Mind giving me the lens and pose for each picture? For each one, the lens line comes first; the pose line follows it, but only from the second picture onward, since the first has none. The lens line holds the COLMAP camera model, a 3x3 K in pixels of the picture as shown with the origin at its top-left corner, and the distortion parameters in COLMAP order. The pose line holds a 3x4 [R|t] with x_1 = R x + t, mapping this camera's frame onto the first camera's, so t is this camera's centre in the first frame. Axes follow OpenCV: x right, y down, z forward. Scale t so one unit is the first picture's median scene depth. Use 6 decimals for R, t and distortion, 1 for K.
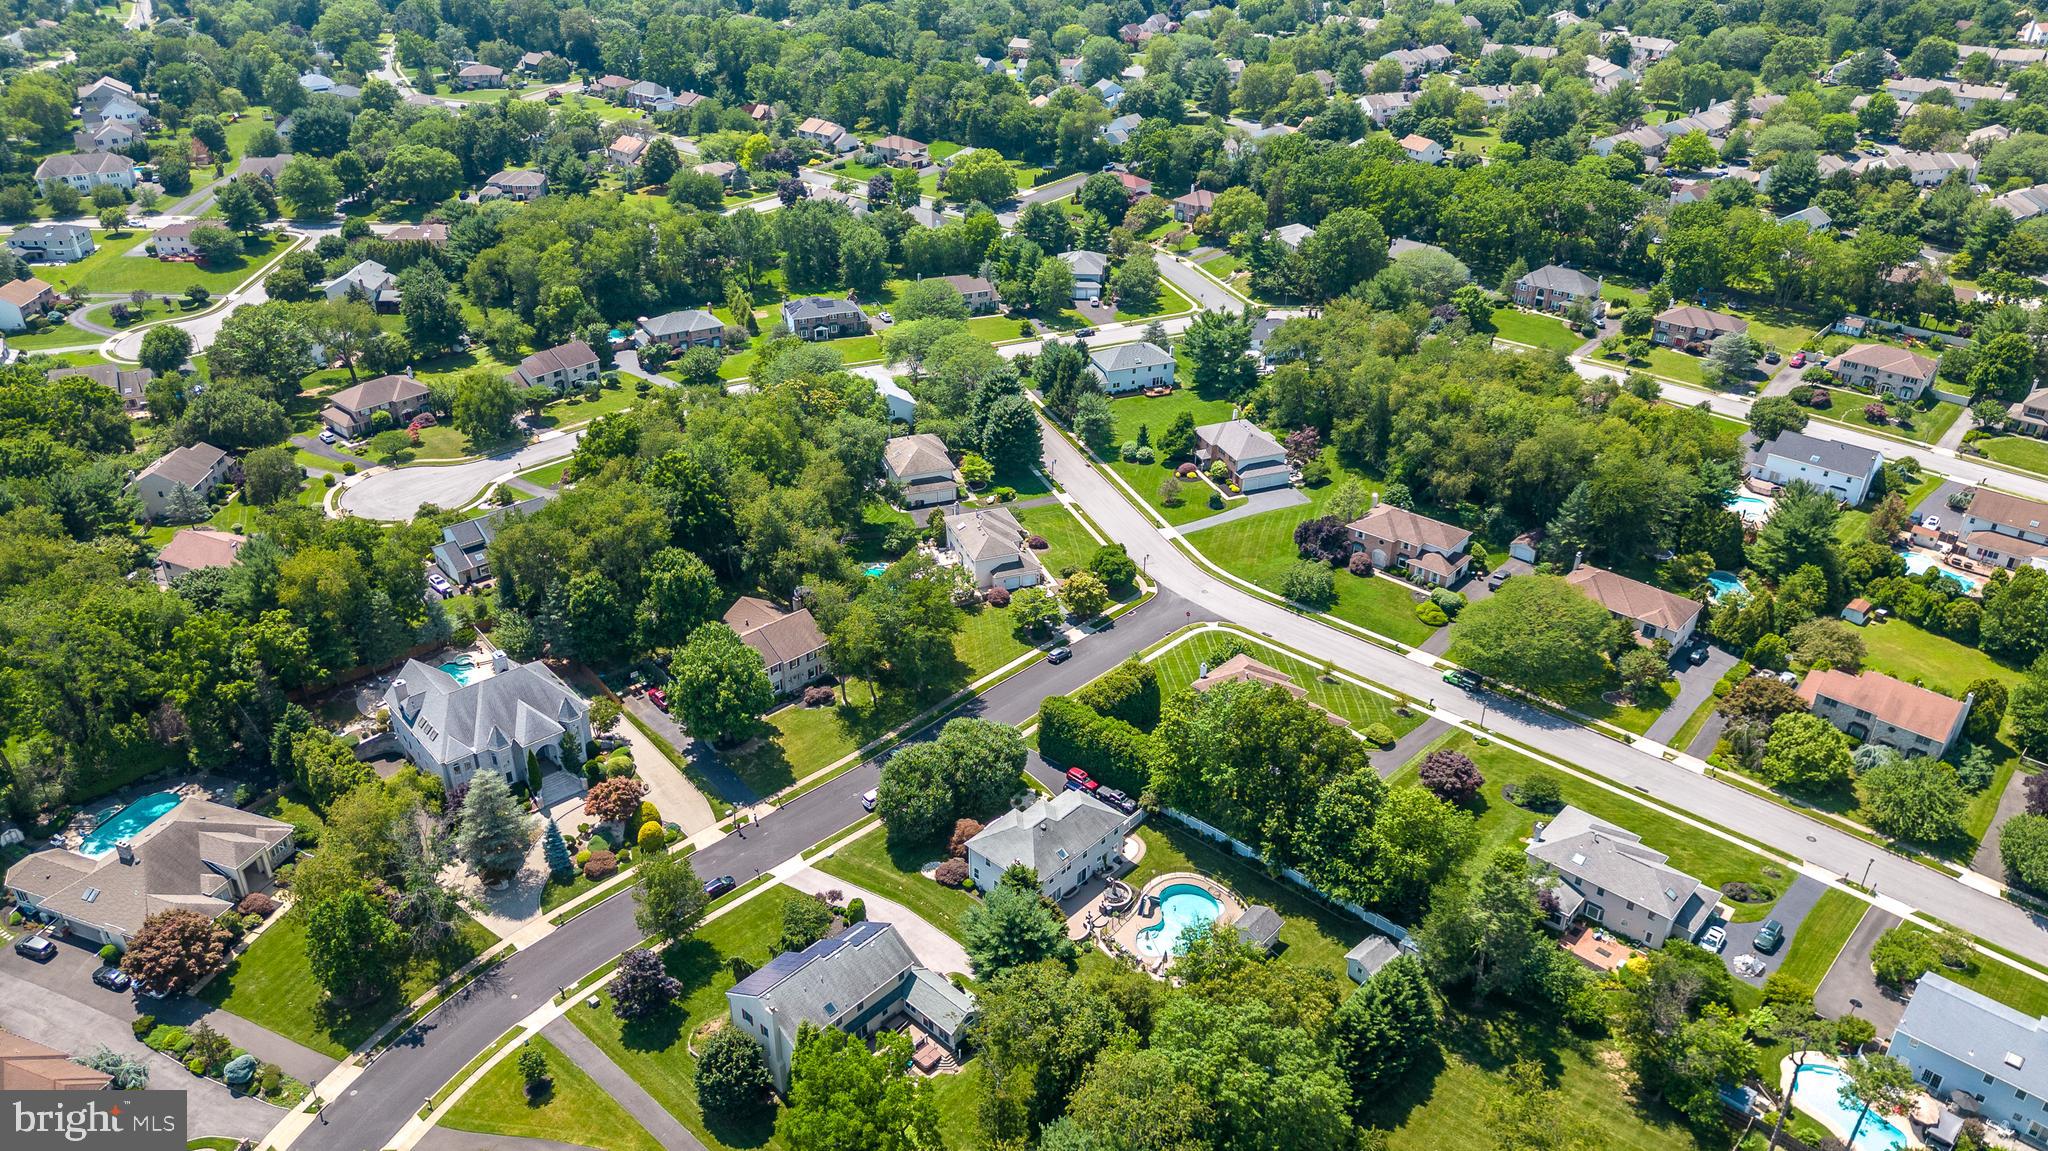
lens RADIAL K [[1487.4, 0, 1022.5], [0, 1487.4, 571.3], [0, 0, 1]] dist [0.055117, -0.045484]
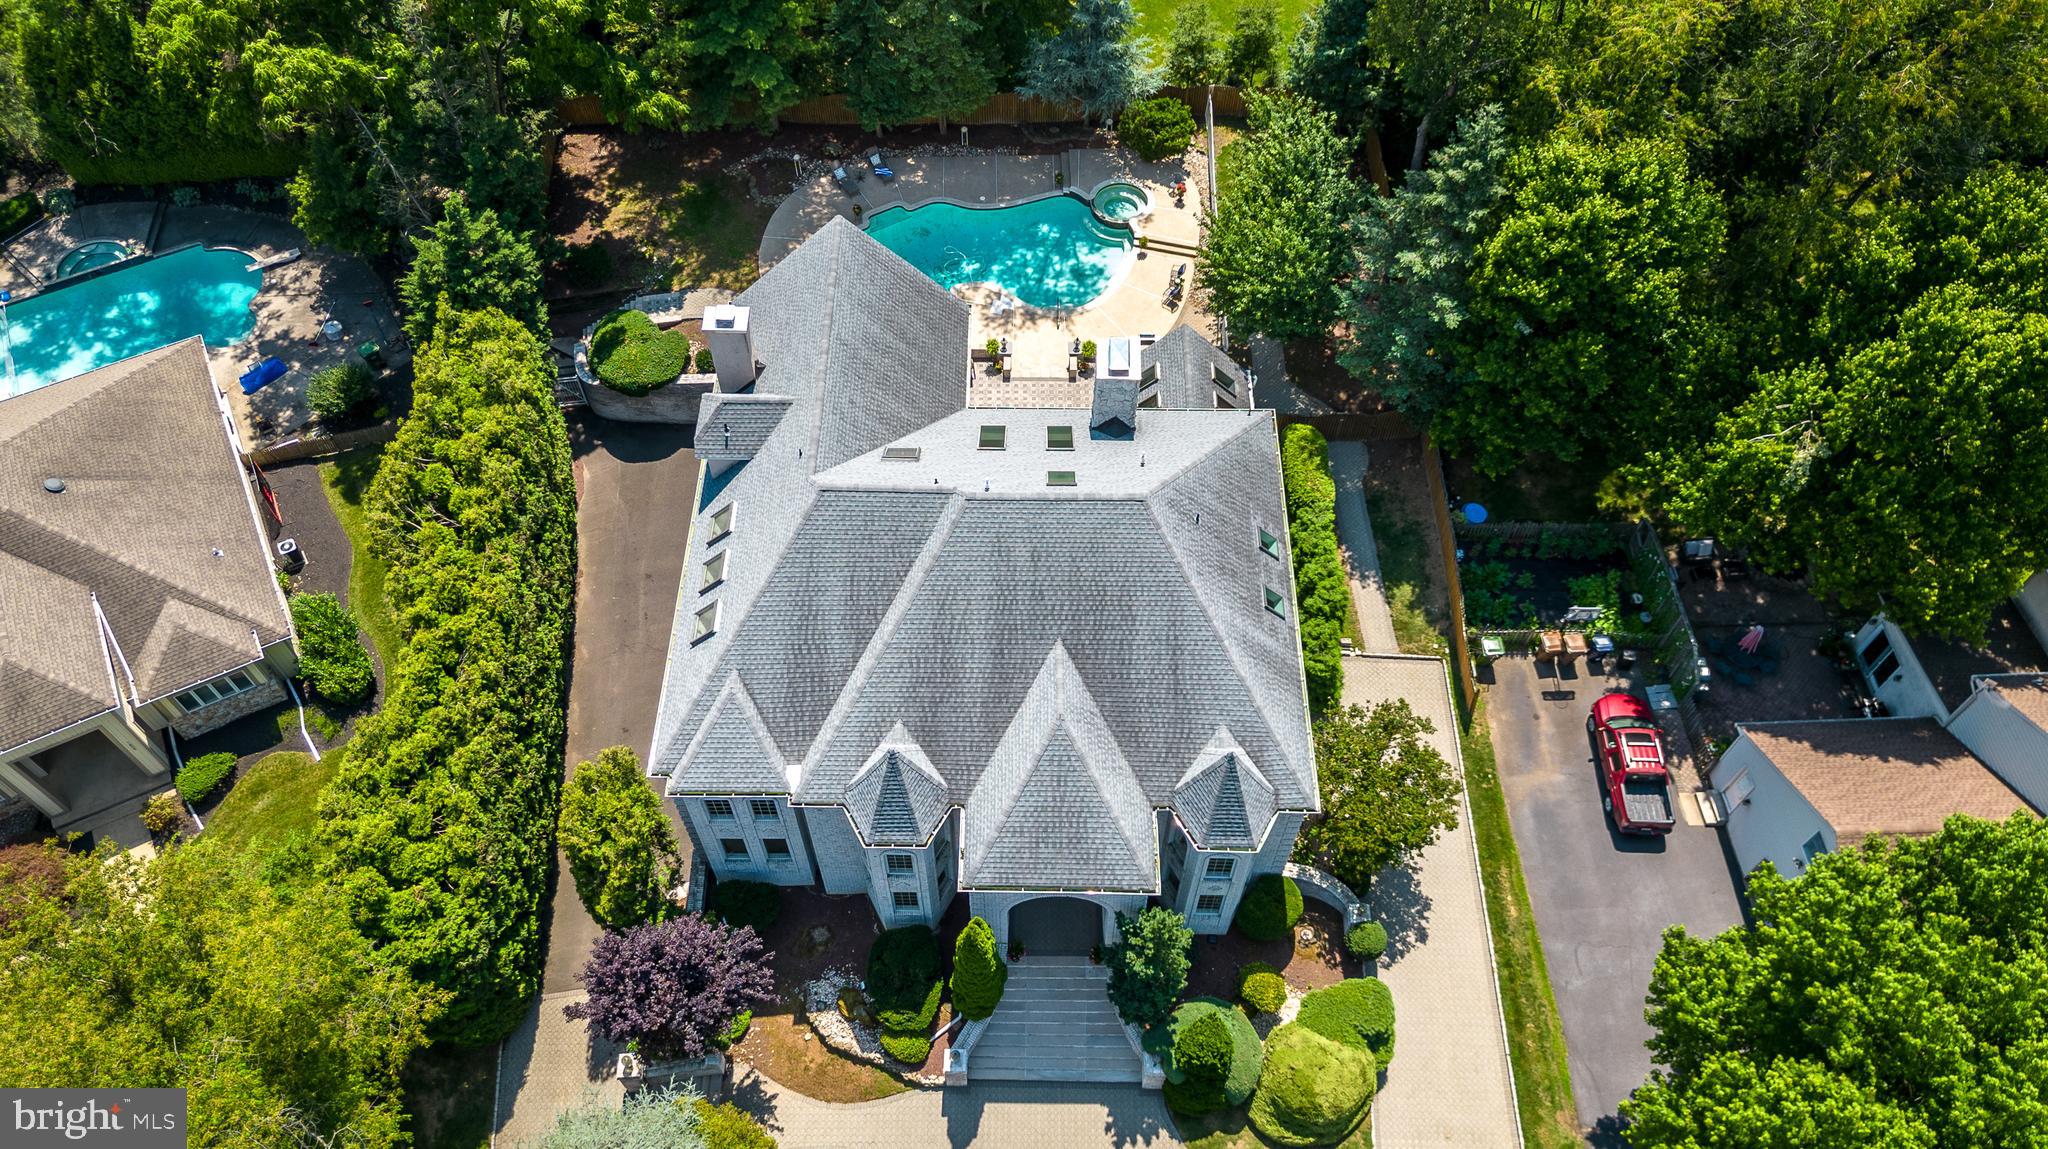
lens RADIAL K [[1487.4, 0, 1022.5], [0, 1487.4, 570.3], [0, 0, 1]] dist [0.055117, -0.045484]
pose [[0.754545, 0.543325, -0.368049, -0.254508], [-0.324693, 0.796469, 0.510110, -0.033538], [0.570295, -0.265398, 0.777385, 0.794296]]
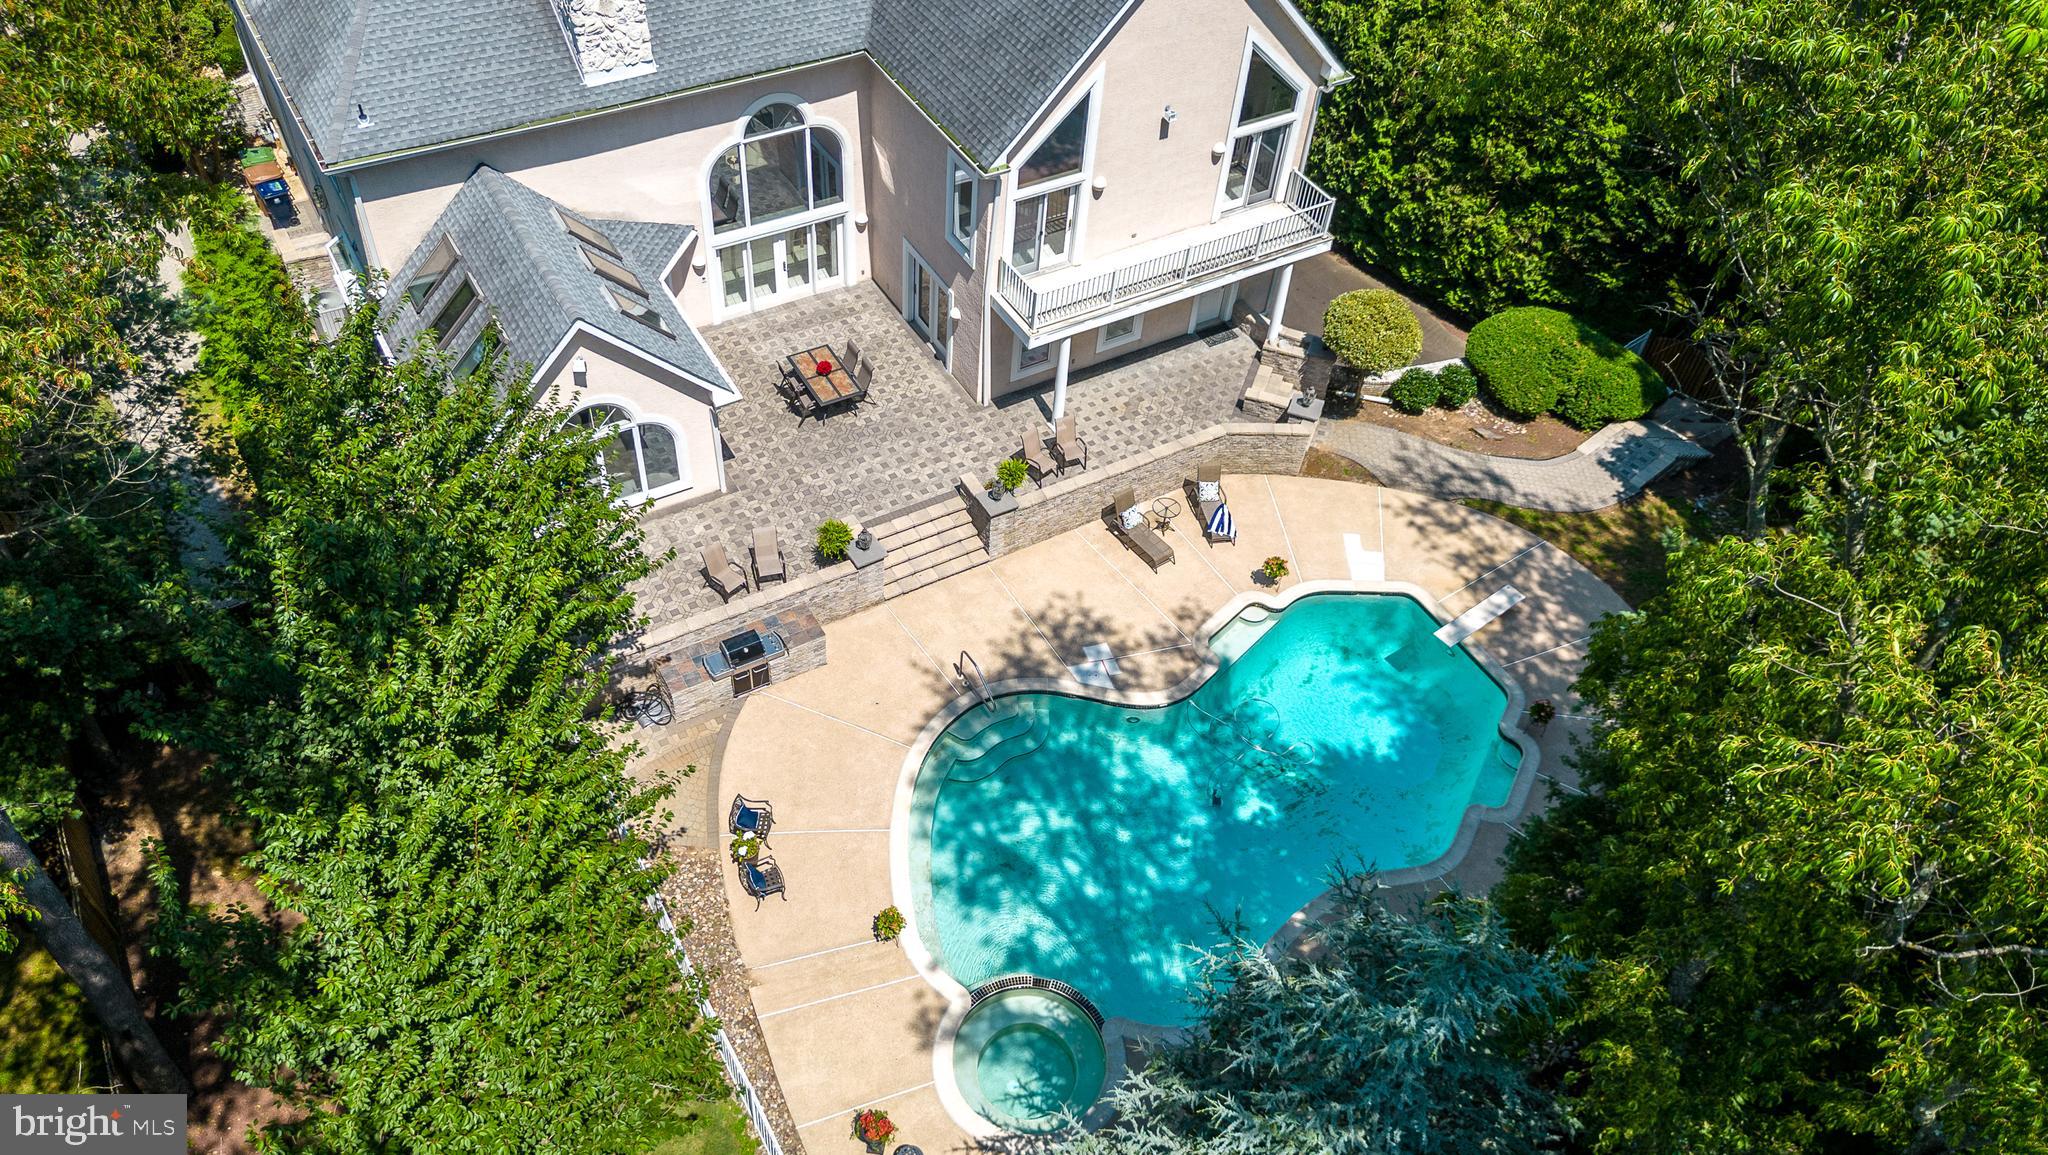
lens RADIAL K [[1493.4, 0, 1024.5], [0, 1493.4, 586.3], [0, 0, 1]] dist [0.068707, -0.078252]
pose [[-0.982723, -0.175258, 0.059495, -0.405543], [0.019129, 0.223555, 0.974504, -0.056789], [-0.184090, 0.958805, -0.216340, 1.077814]]
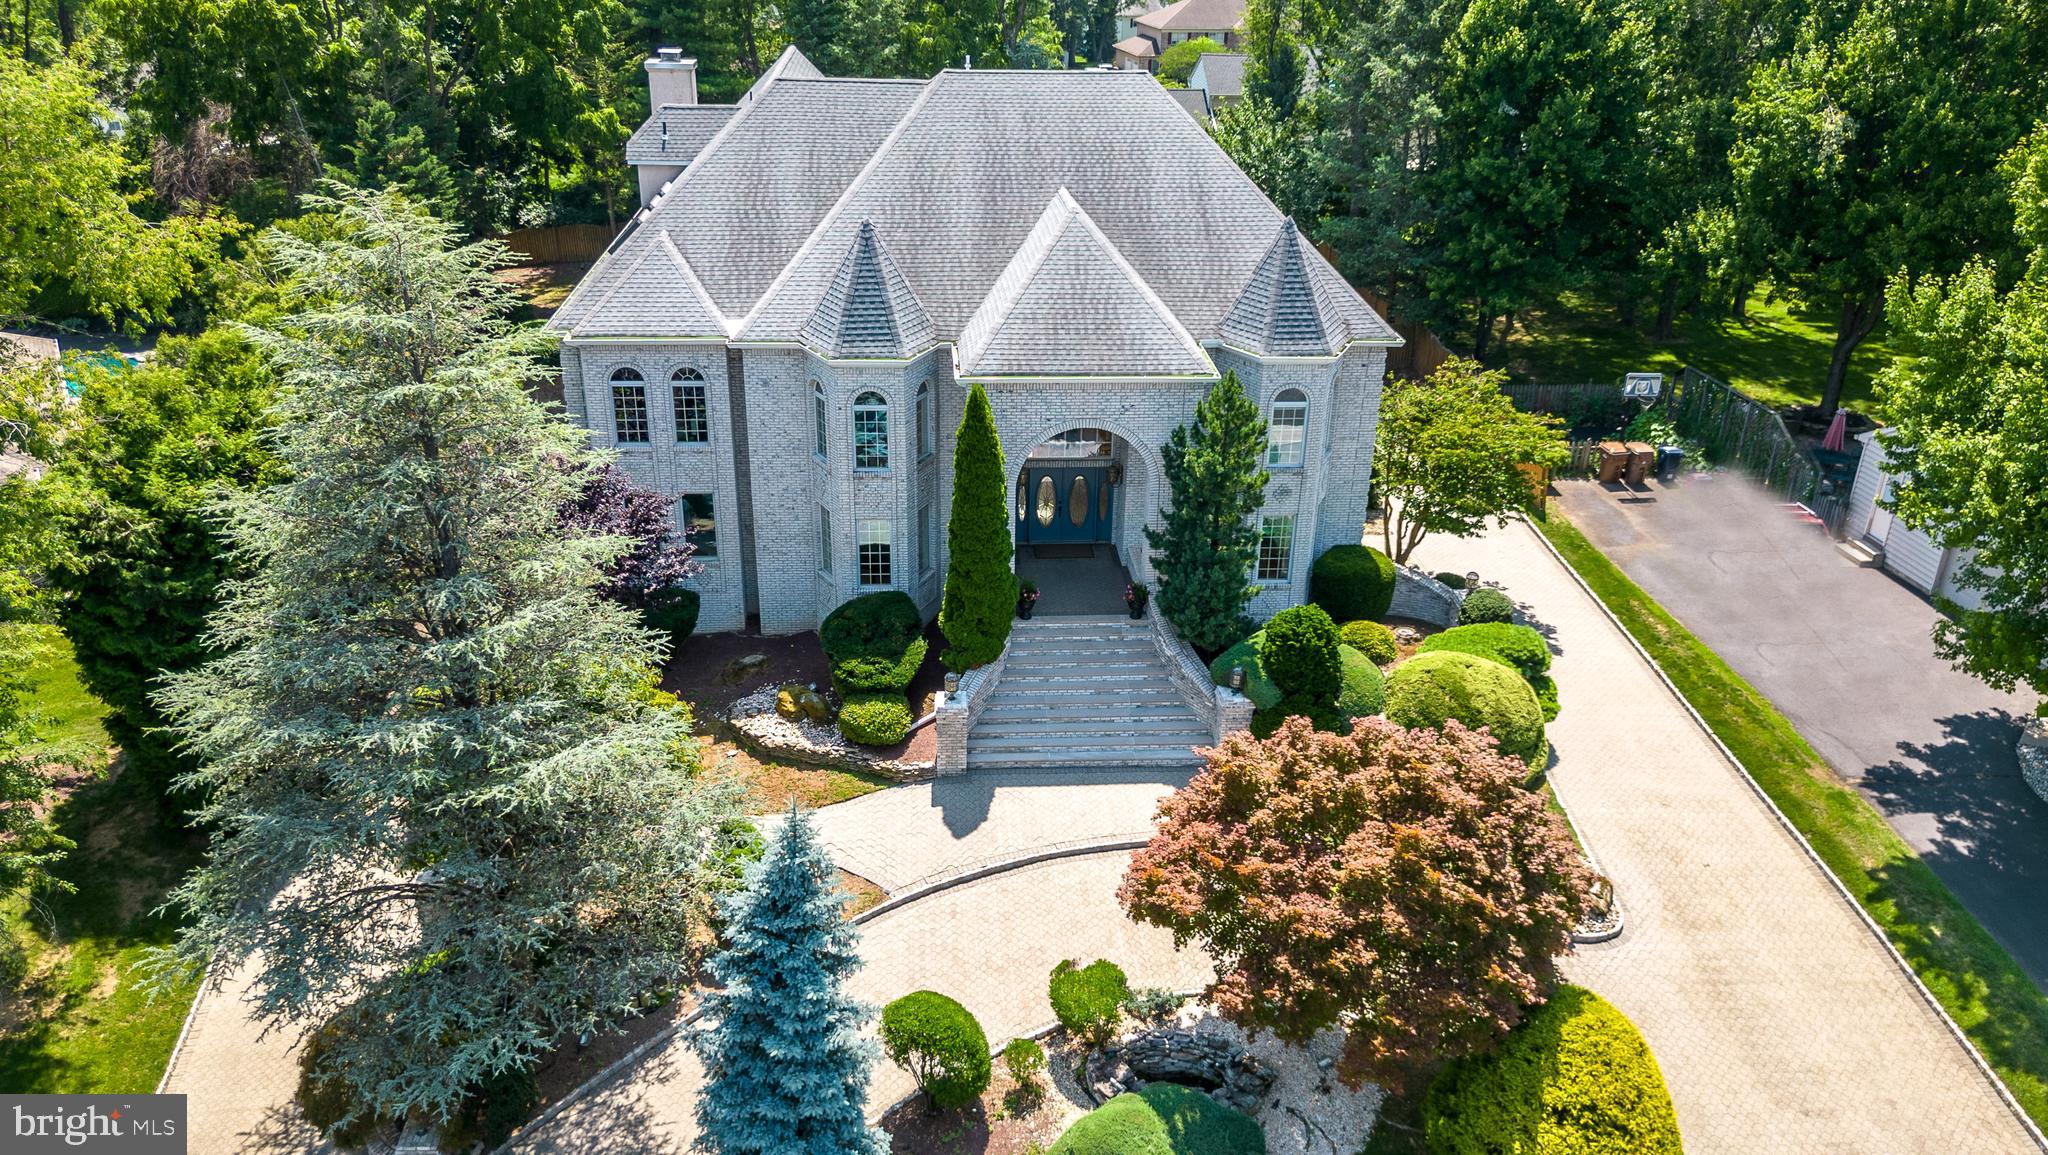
lens RADIAL K [[1493.4, 0, 1024.5], [0, 1493.4, 586.3], [0, 0, 1]] dist [0.068707, -0.078252]
pose [[0.804232, 0.266267, -0.531331, -0.218945], [-0.306051, 0.951915, 0.013790, 0.126604], [0.509454, 0.151524, 0.847052, 0.813332]]
